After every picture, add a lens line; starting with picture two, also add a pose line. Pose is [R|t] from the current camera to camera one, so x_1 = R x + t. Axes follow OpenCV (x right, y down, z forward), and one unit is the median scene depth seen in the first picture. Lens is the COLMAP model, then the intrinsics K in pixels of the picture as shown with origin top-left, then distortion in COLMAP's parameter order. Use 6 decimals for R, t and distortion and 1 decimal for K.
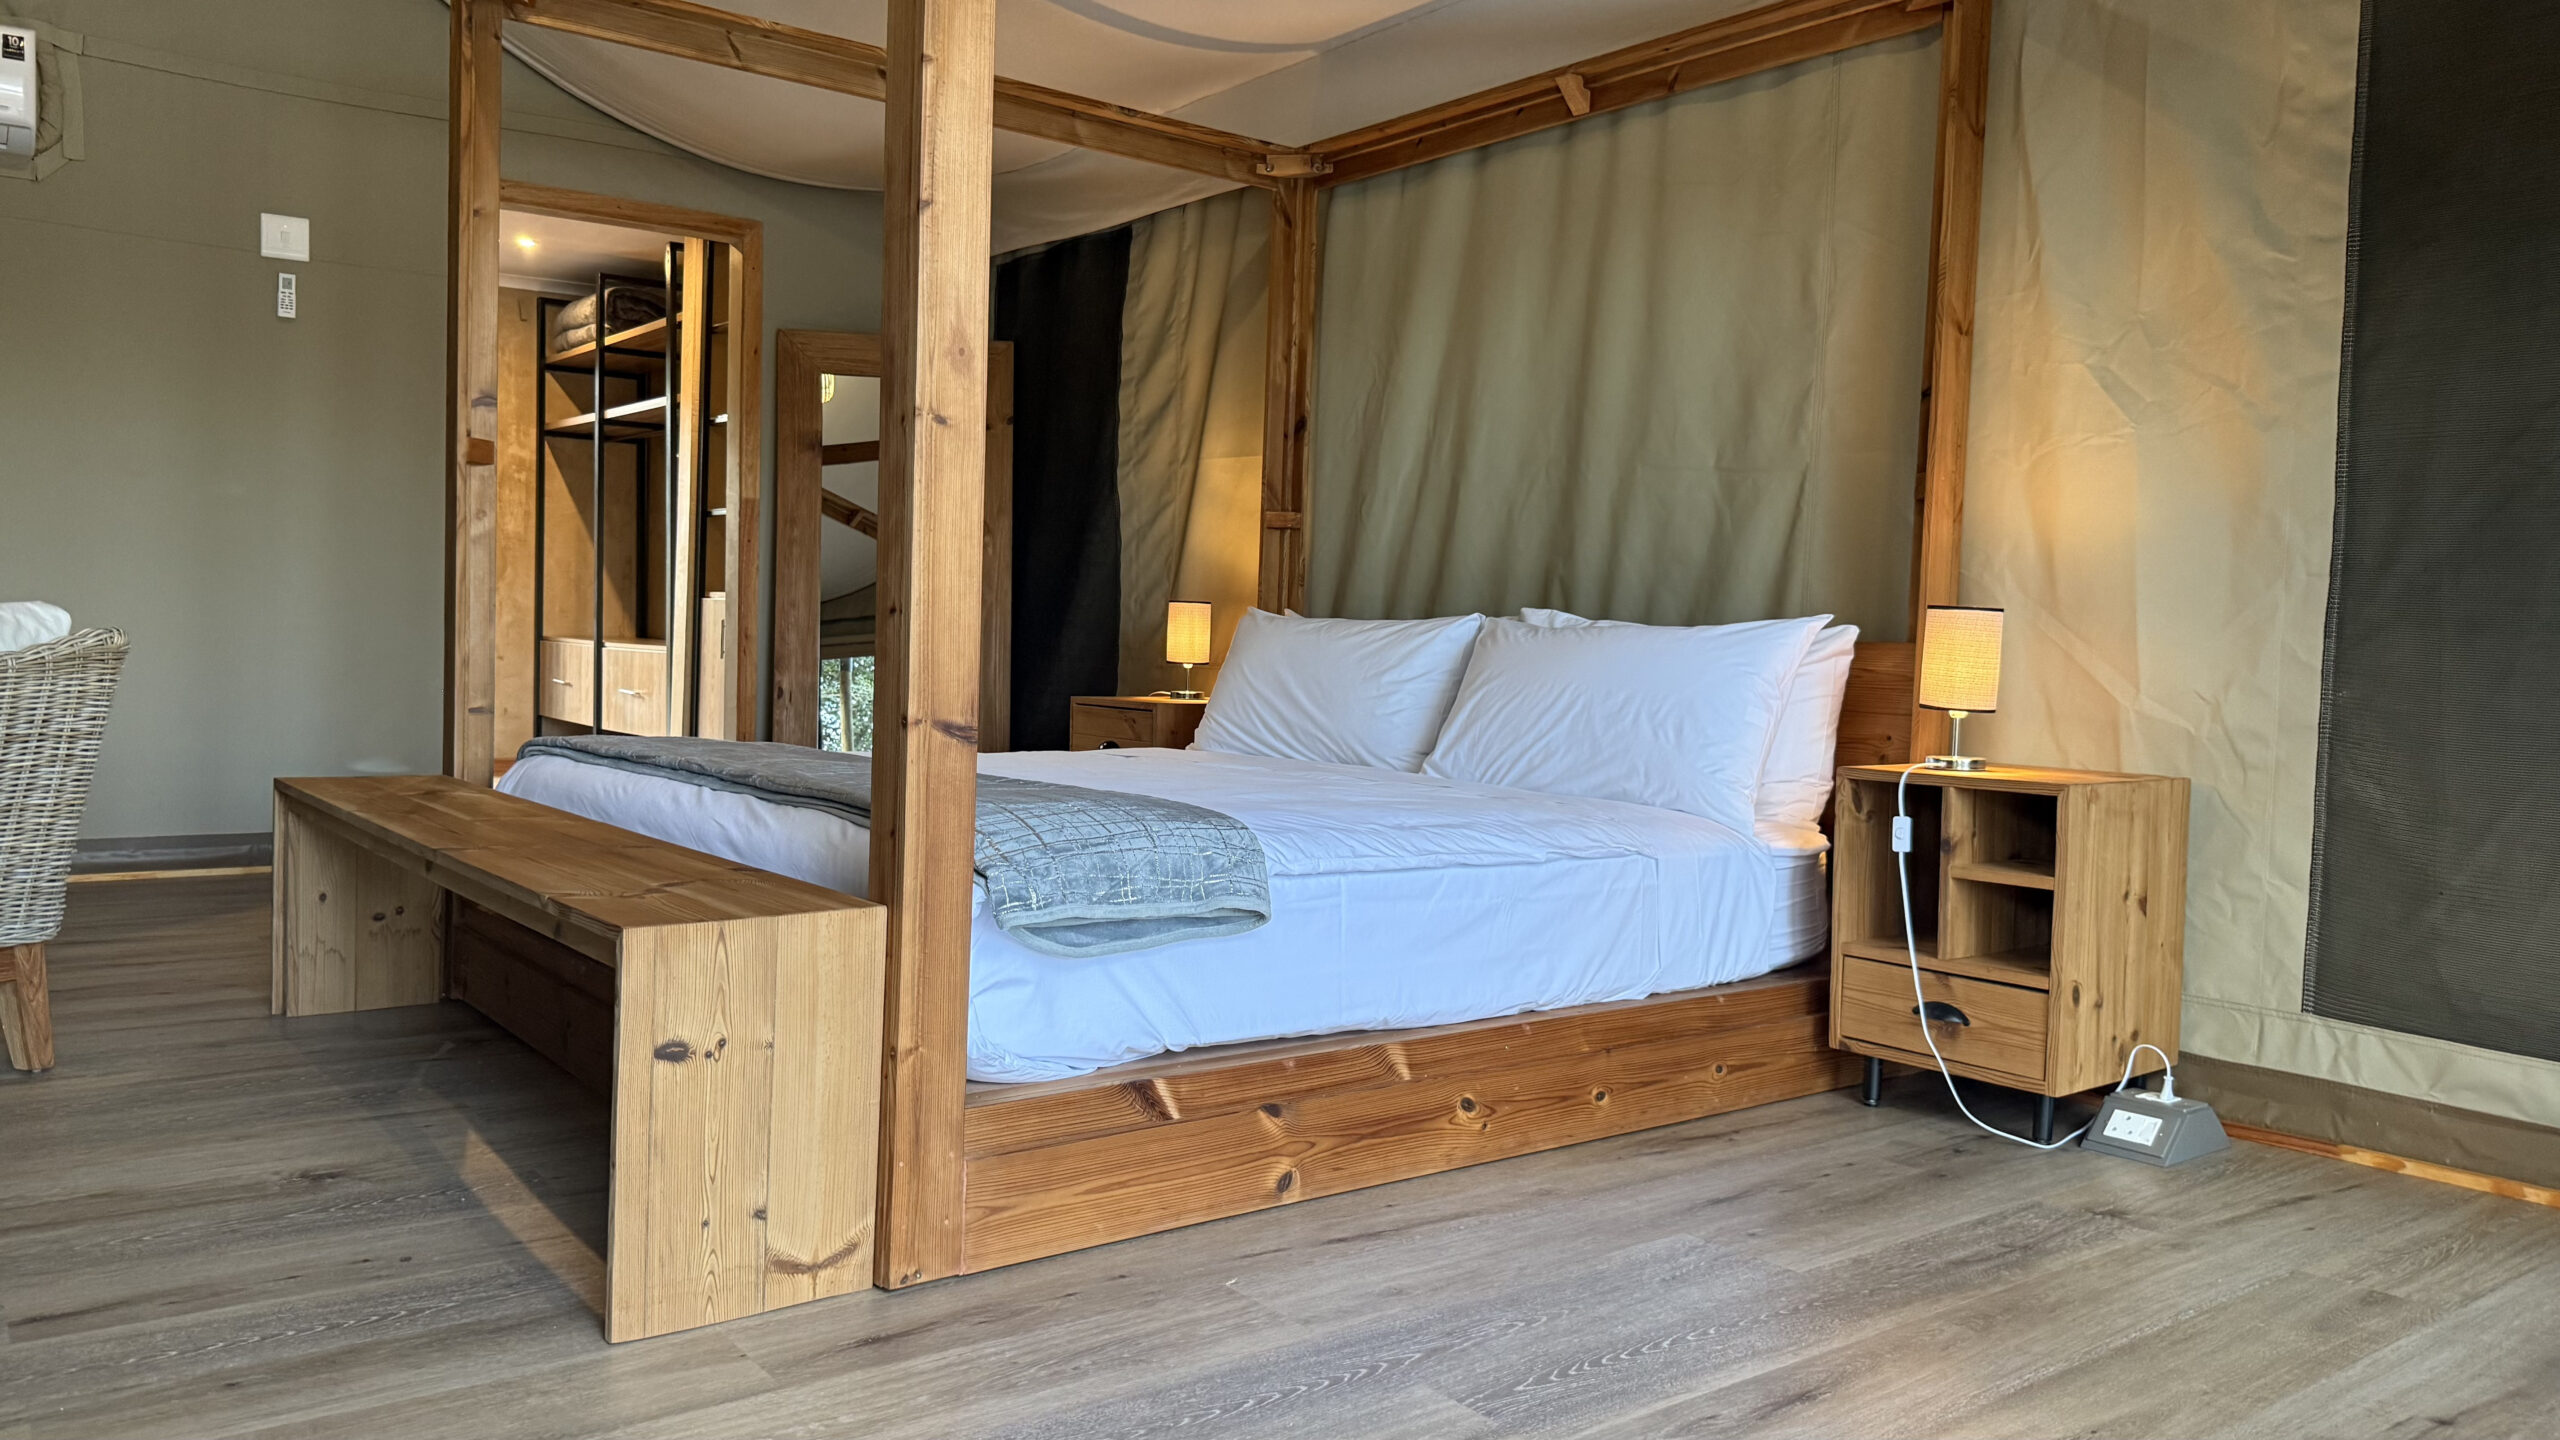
lens RADIAL K [[1813.5, 0, 1233.4], [0, 1813.5, 725.8], [0, 0, 1]] dist [0.068631, -0.096320]
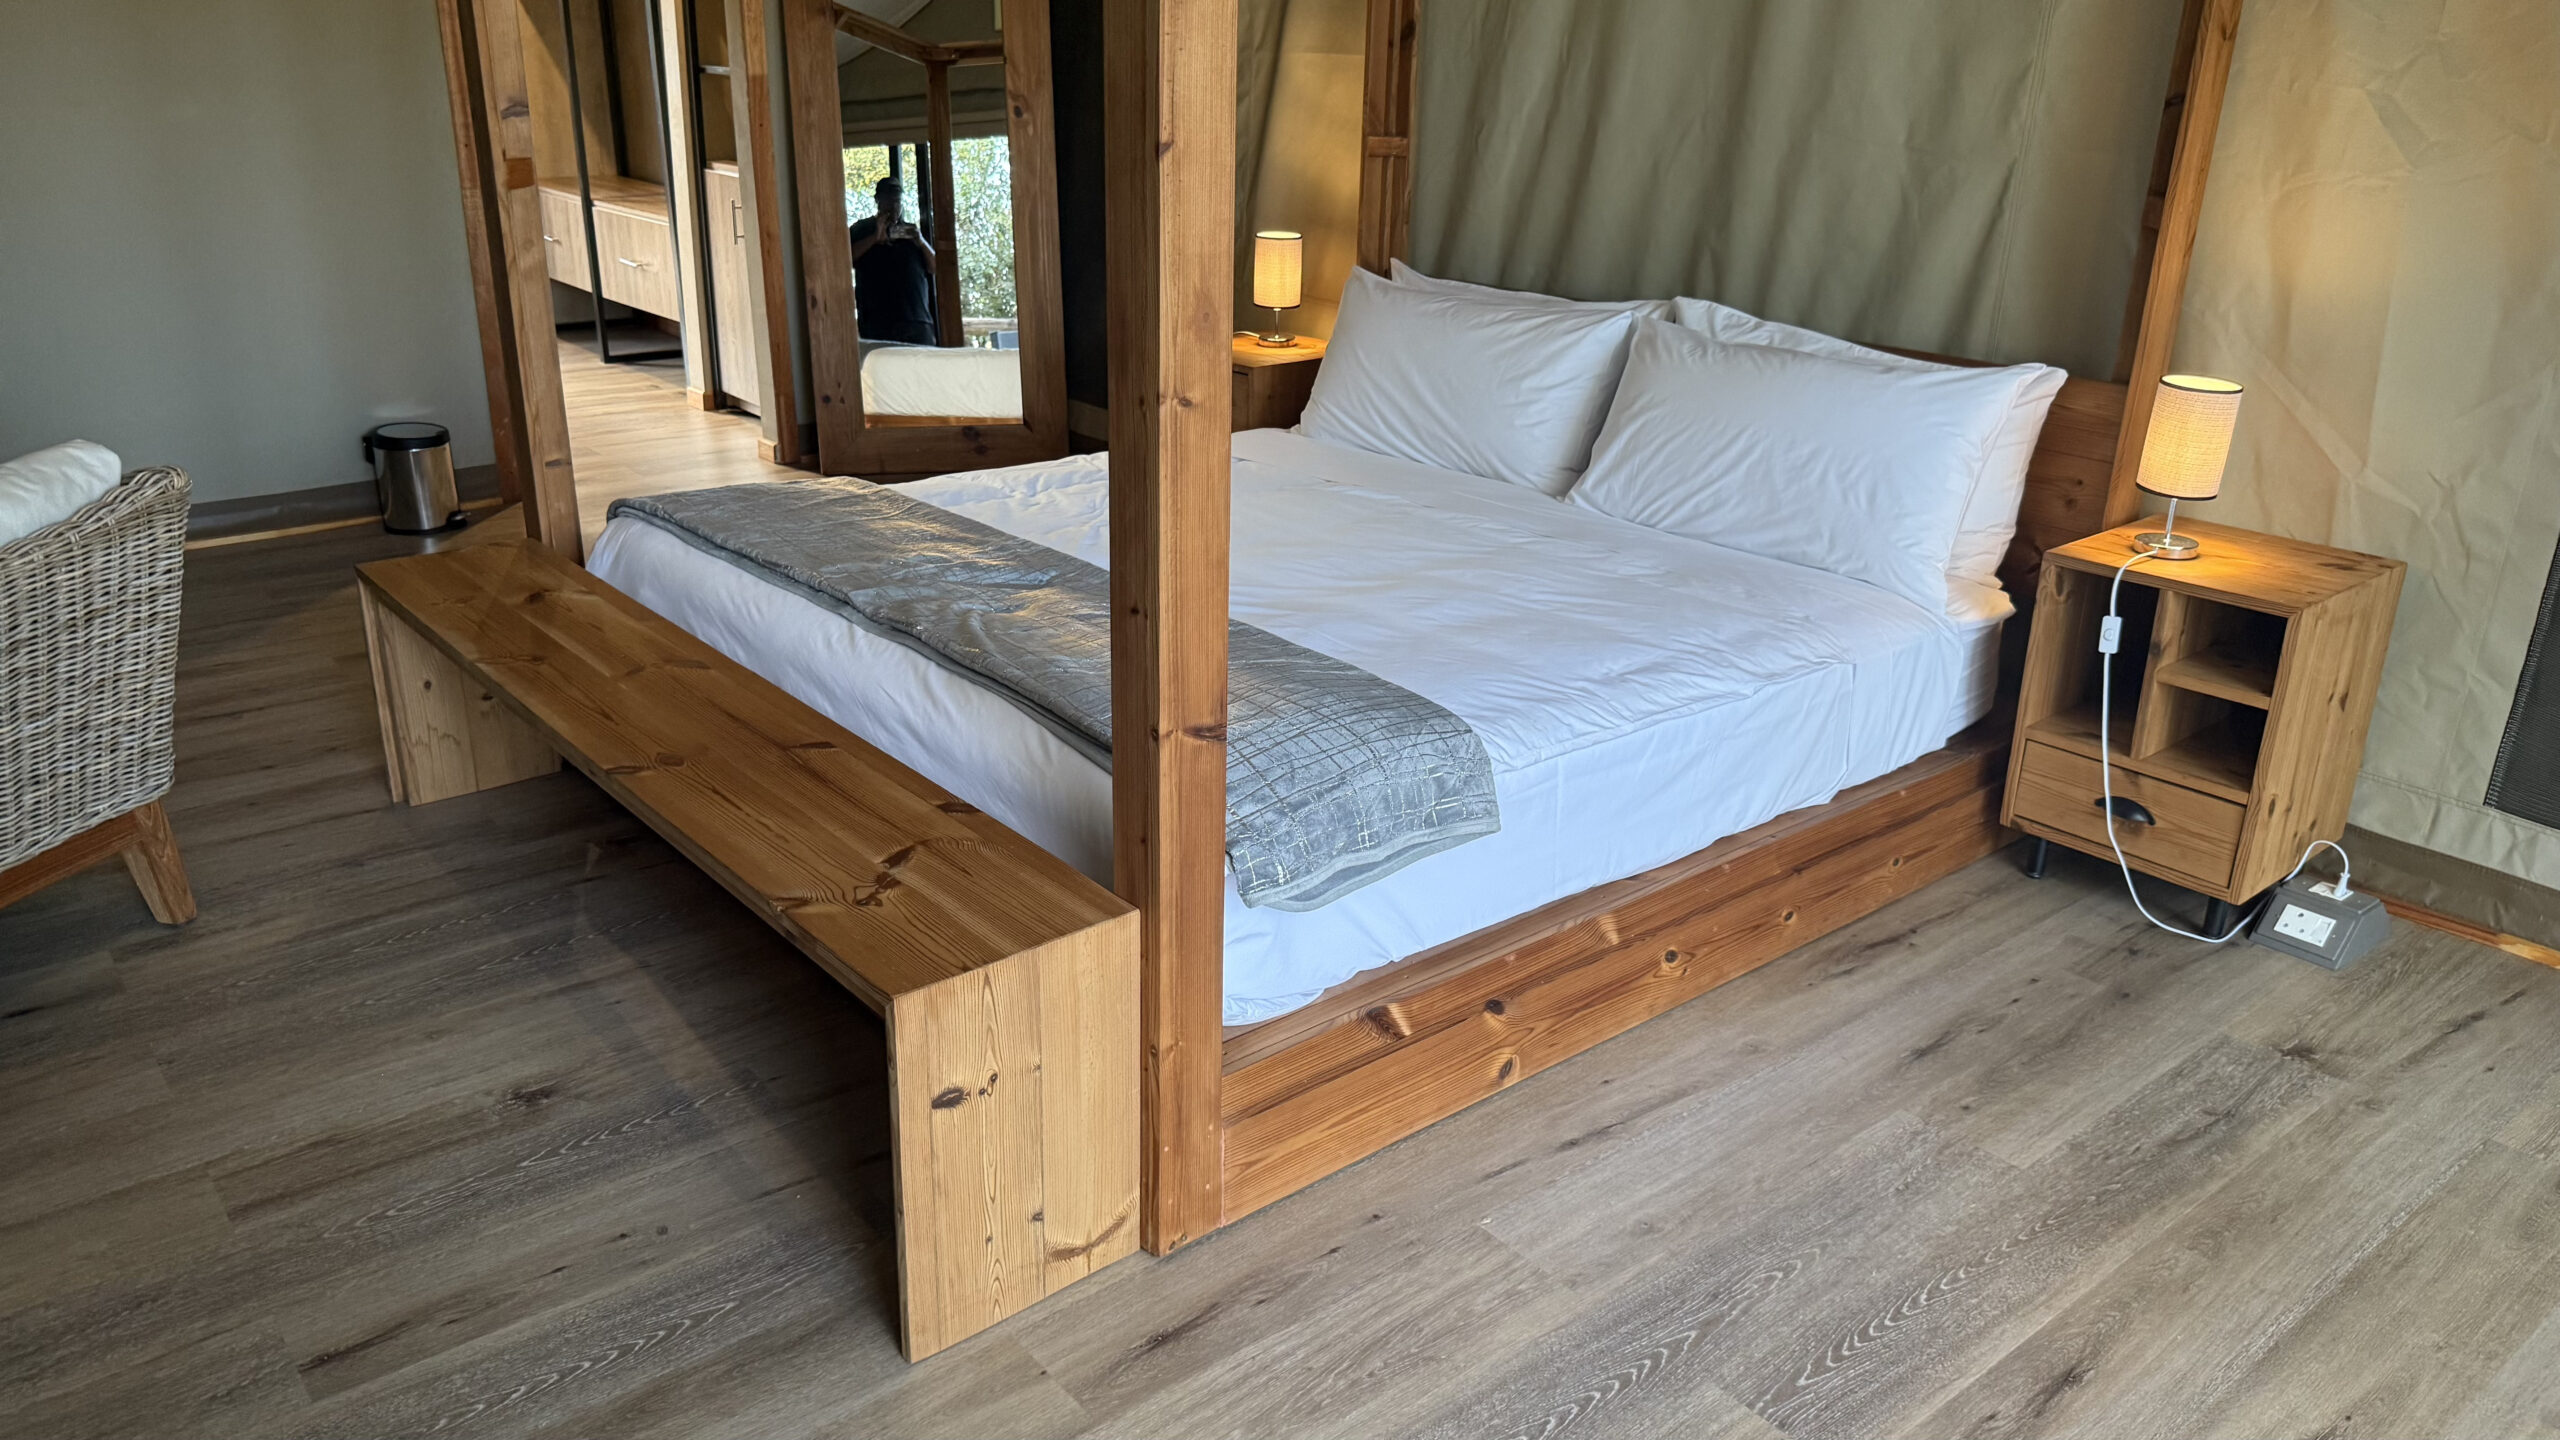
lens RADIAL K [[1813.5, 0, 1294.0], [0, 1813.5, 749.3], [0, 0, 1]] dist [0.068631, -0.096320]
pose [[0.999010, -0.026141, 0.036008, -0.101908], [0.013574, 0.949698, 0.312872, -0.196811], [-0.042375, -0.312074, 0.949112, 0.089071]]
